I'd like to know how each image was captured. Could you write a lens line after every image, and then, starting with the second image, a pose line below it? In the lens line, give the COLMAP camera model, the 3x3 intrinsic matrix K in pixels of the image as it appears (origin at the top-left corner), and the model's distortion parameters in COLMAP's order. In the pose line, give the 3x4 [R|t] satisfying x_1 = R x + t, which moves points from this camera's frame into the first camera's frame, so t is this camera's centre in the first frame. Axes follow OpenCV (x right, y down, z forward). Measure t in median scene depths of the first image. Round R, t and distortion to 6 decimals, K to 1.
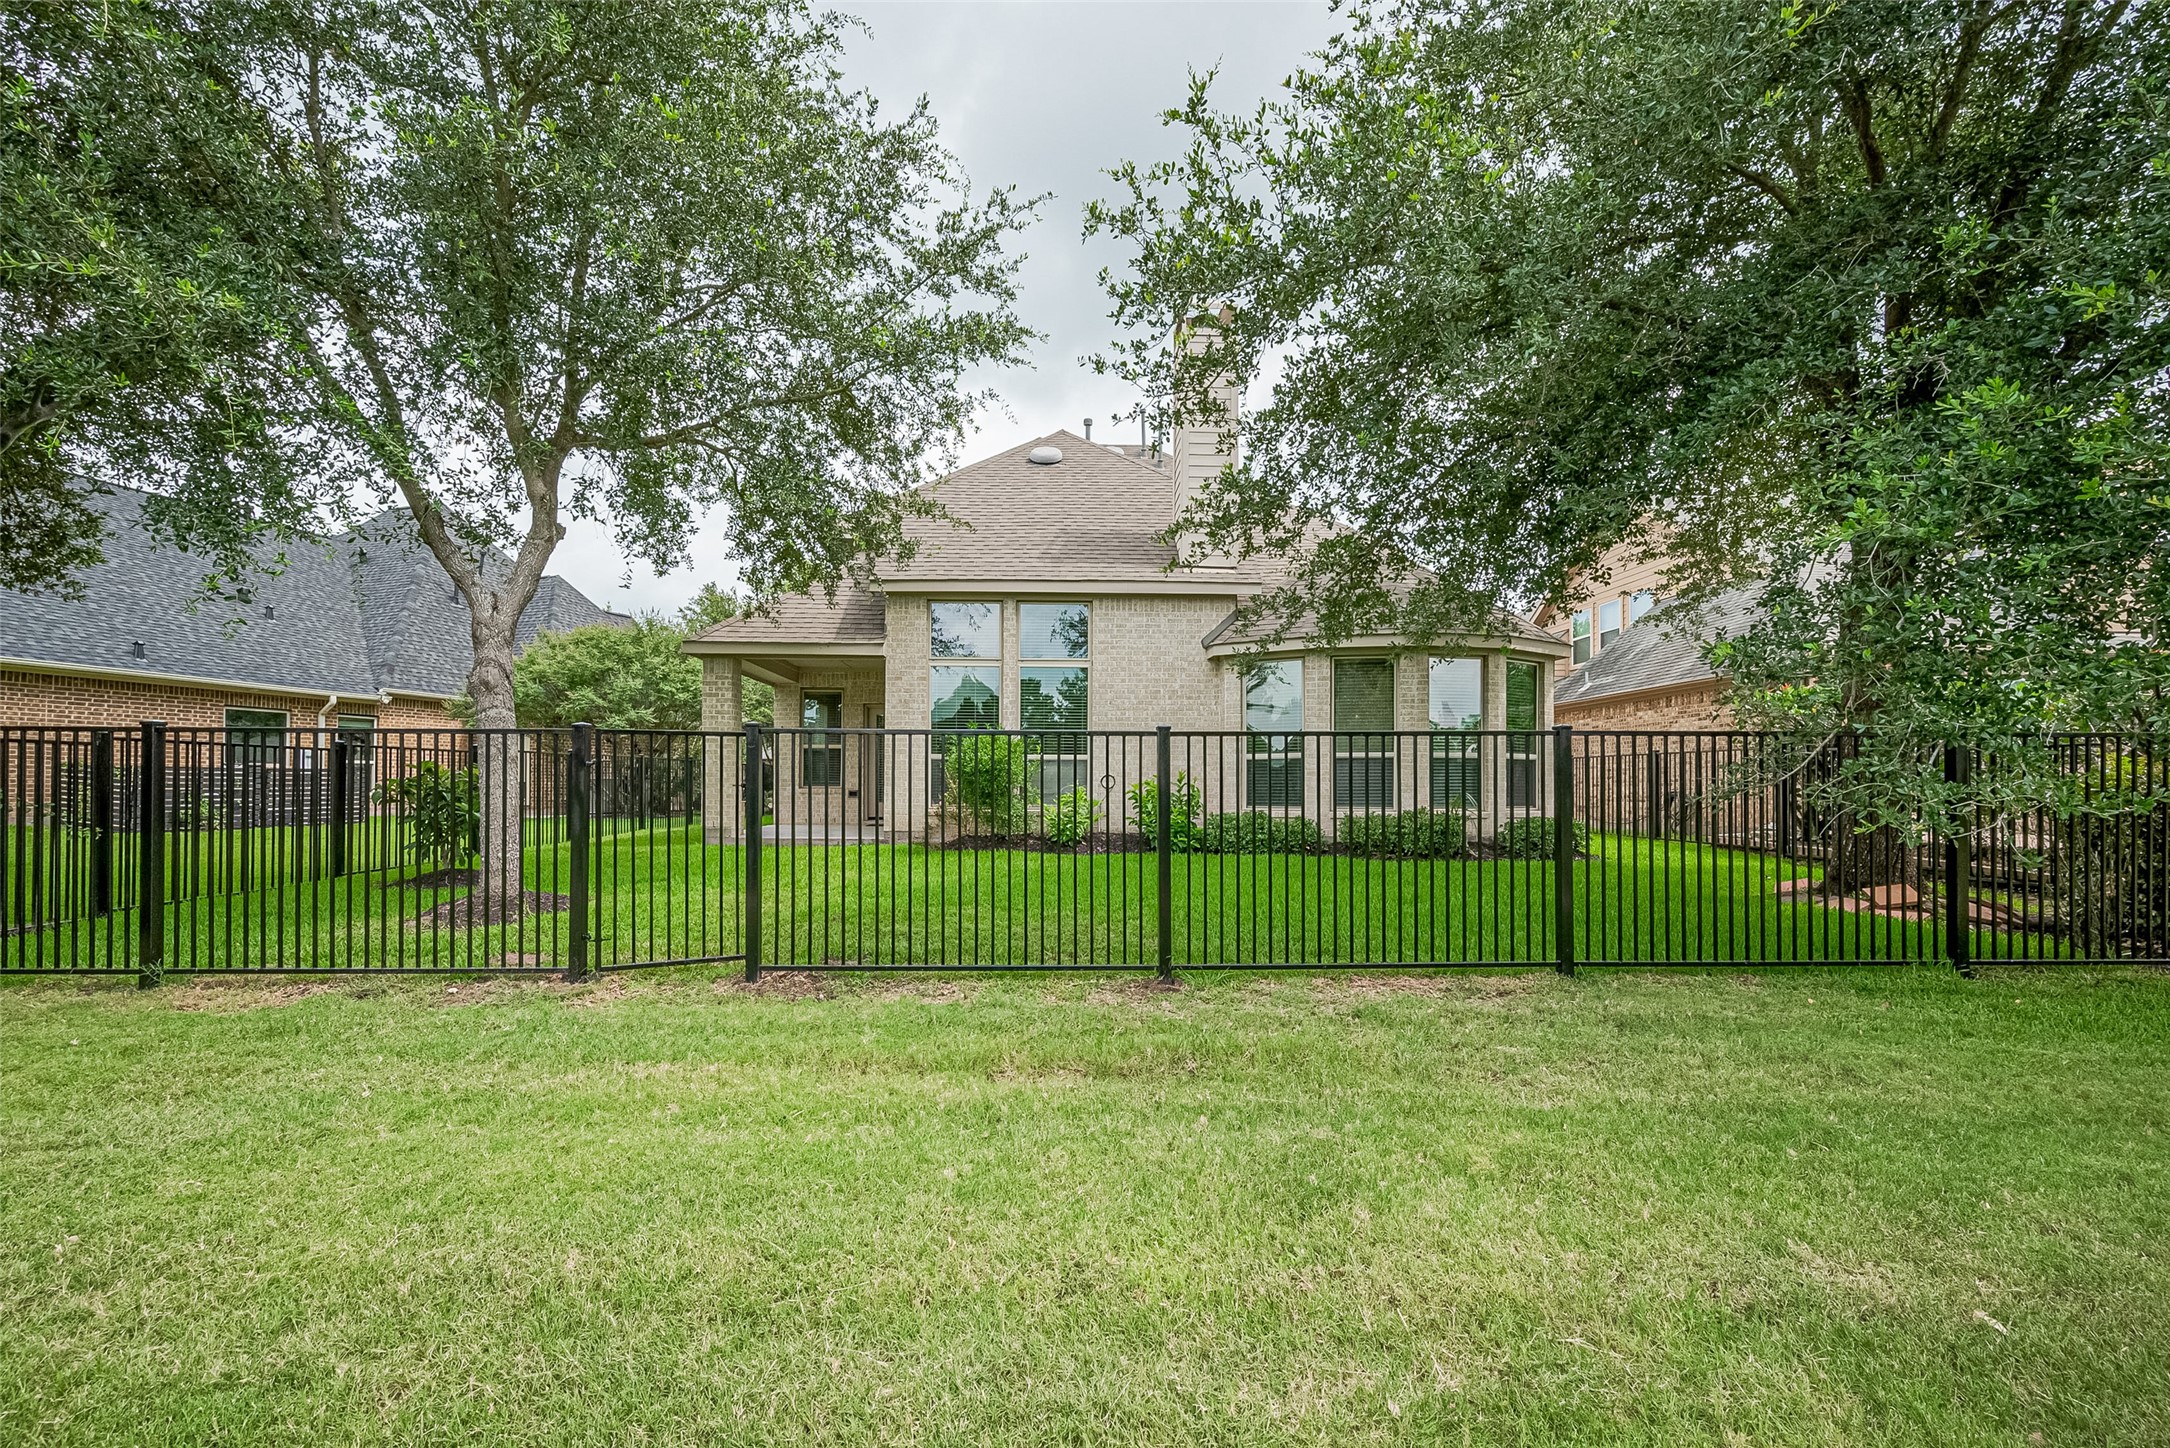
lens RADIAL K [[861.5, 0, 1087.3], [0, 861.5, 741.6], [0, 0, 1]] dist [-0.000809, 0.000719]
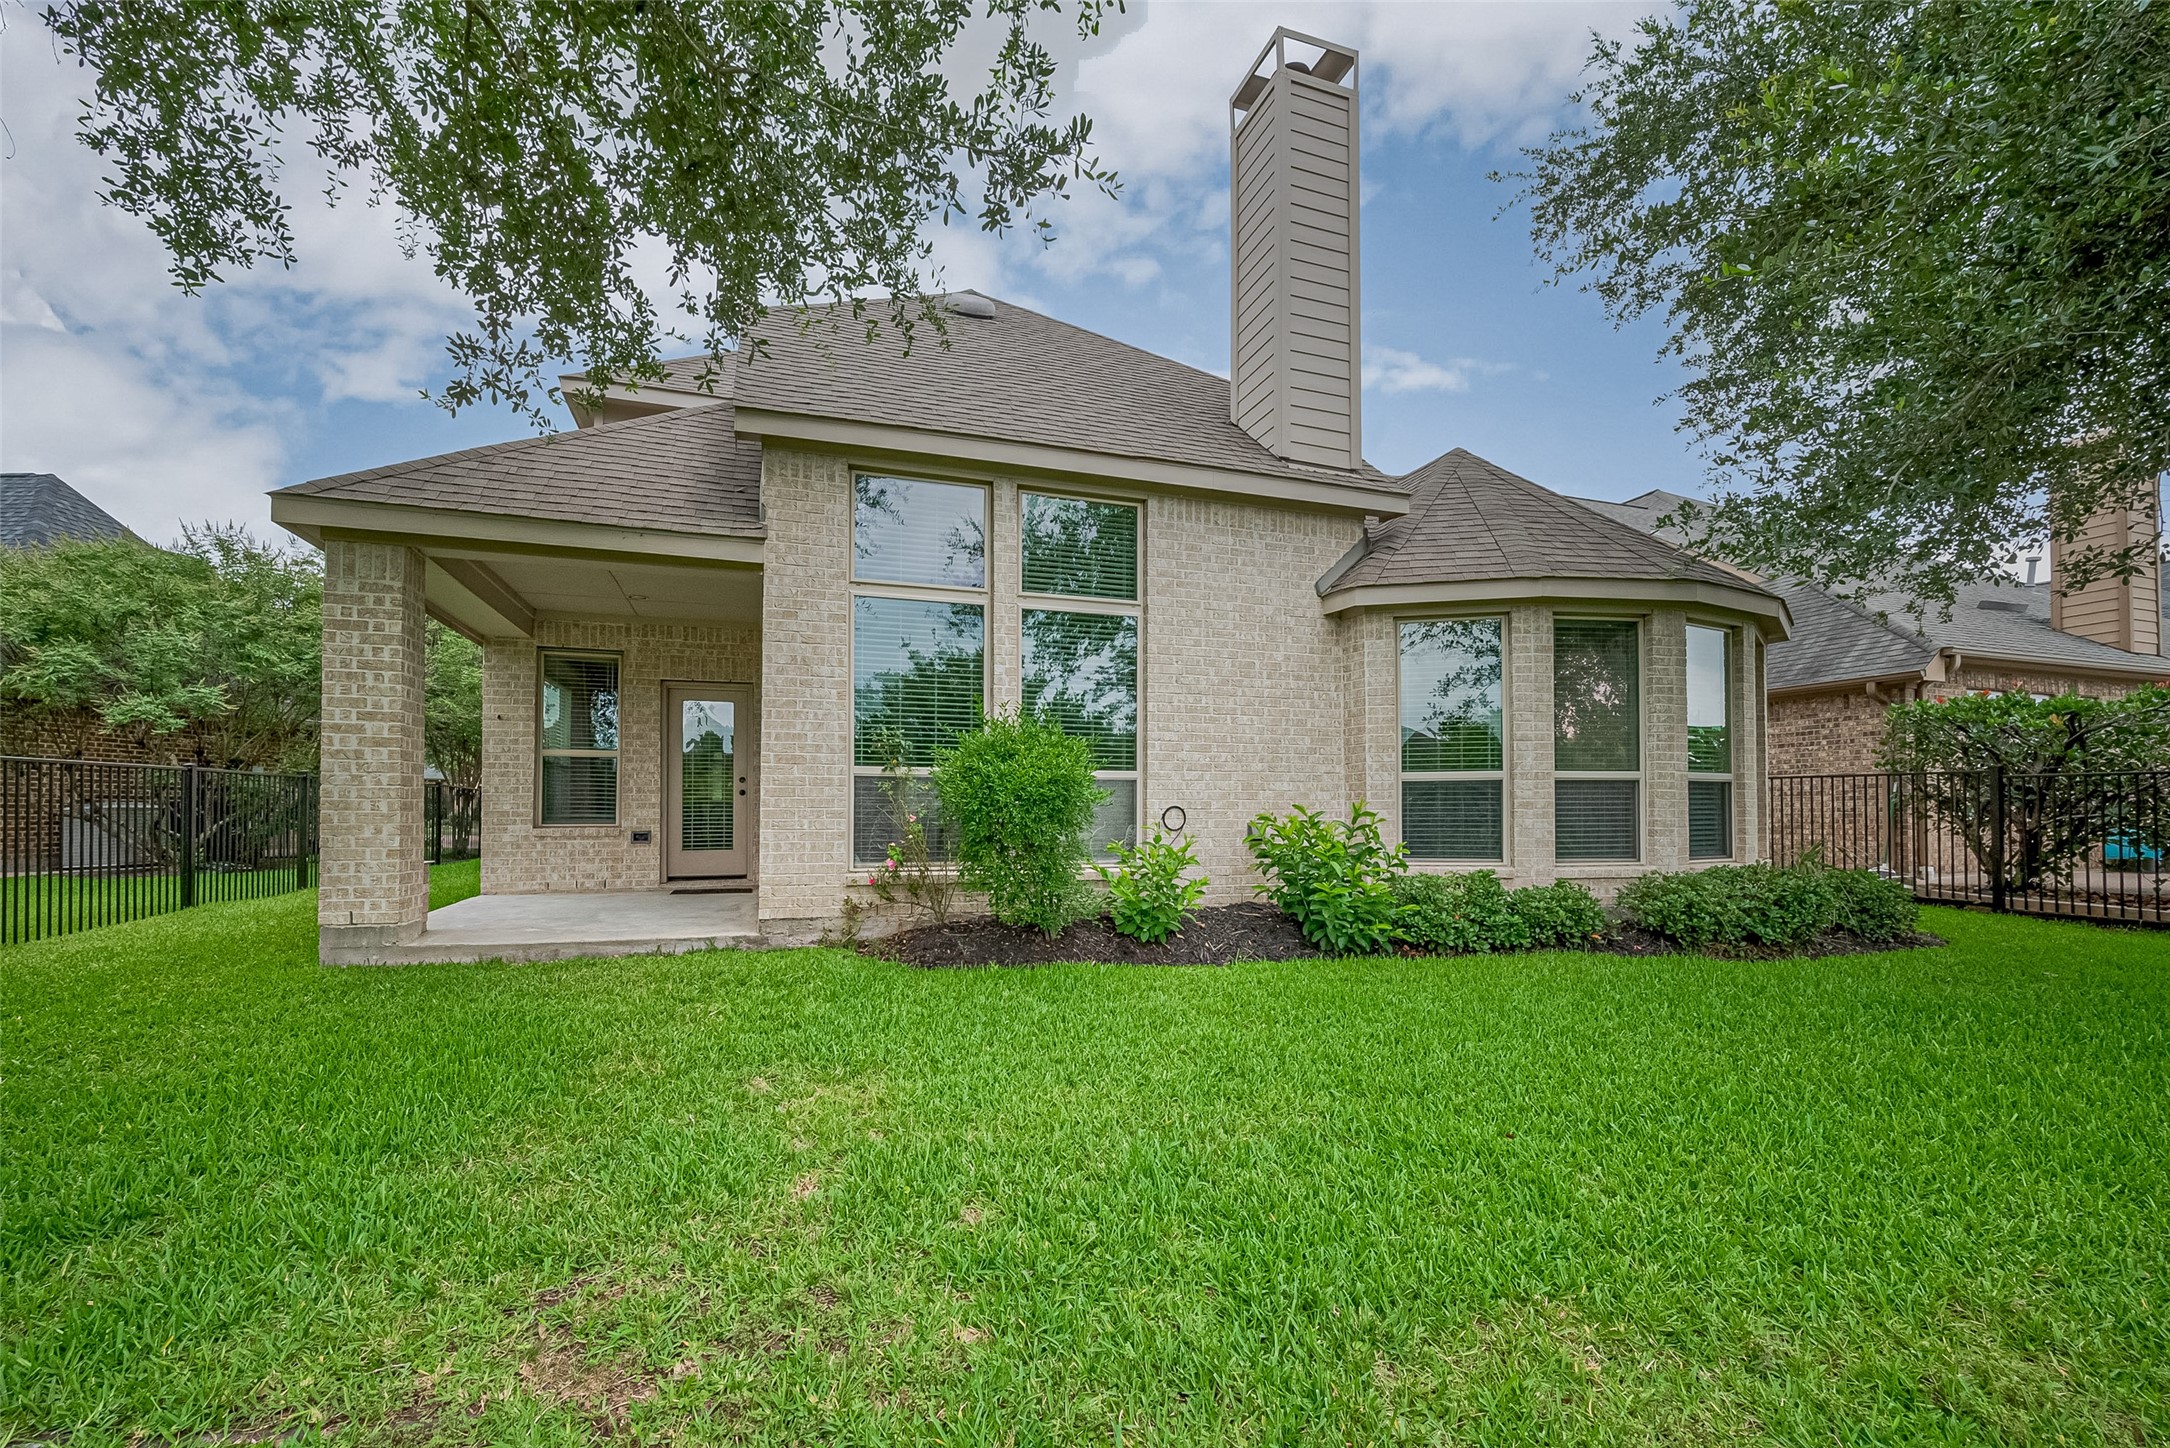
lens RADIAL K [[861.5, 0, 1047.7], [0, 861.5, 797.3], [0, 0, 1]] dist [-0.000809, 0.000719]
pose [[0.963541, 0.007050, 0.267467, -0.205519], [-0.014302, 0.999581, 0.025175, 0.018986], [-0.267177, -0.028082, 0.963238, 0.469138]]
